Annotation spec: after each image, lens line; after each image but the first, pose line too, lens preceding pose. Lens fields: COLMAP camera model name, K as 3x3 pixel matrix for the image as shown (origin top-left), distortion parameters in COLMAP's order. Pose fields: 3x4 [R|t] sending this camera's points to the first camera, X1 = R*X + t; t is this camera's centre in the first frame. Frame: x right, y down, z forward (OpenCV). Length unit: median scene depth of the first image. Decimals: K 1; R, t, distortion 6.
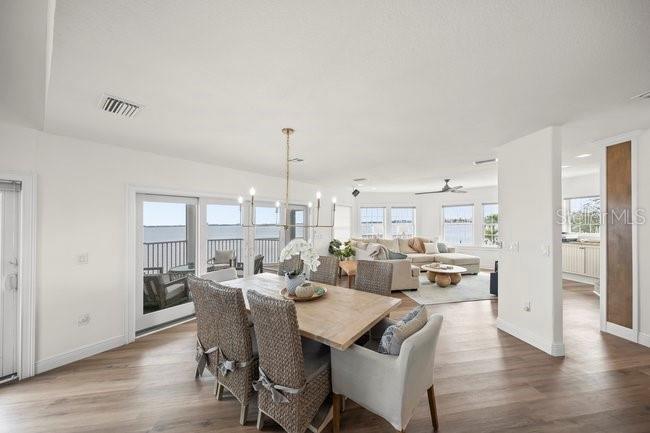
lens RADIAL K [[223.2, 0, 325.0], [0, 223.2, 216.5], [0, 0, 1]] dist [0.000066, 0.000010]
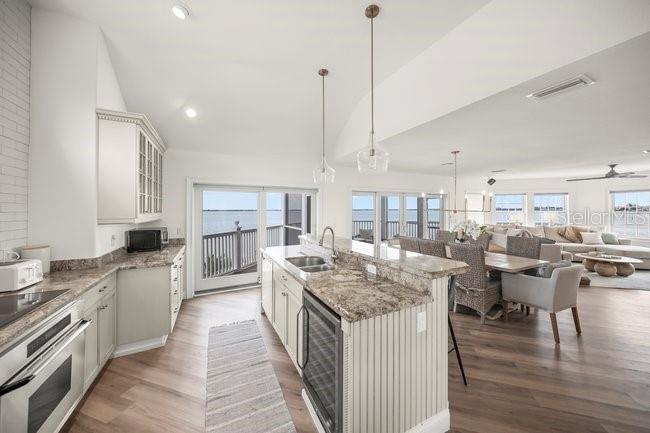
lens RADIAL K [[226.1, 0, 322.5], [0, 226.1, 200.8], [0, 0, 1]] dist [0.000605, 0.000080]
pose [[0.900718, -0.002814, -0.434394, -0.135903], [0.000550, 0.999986, -0.005338, -0.008384], [0.434403, 0.004569, 0.900707, -0.375547]]
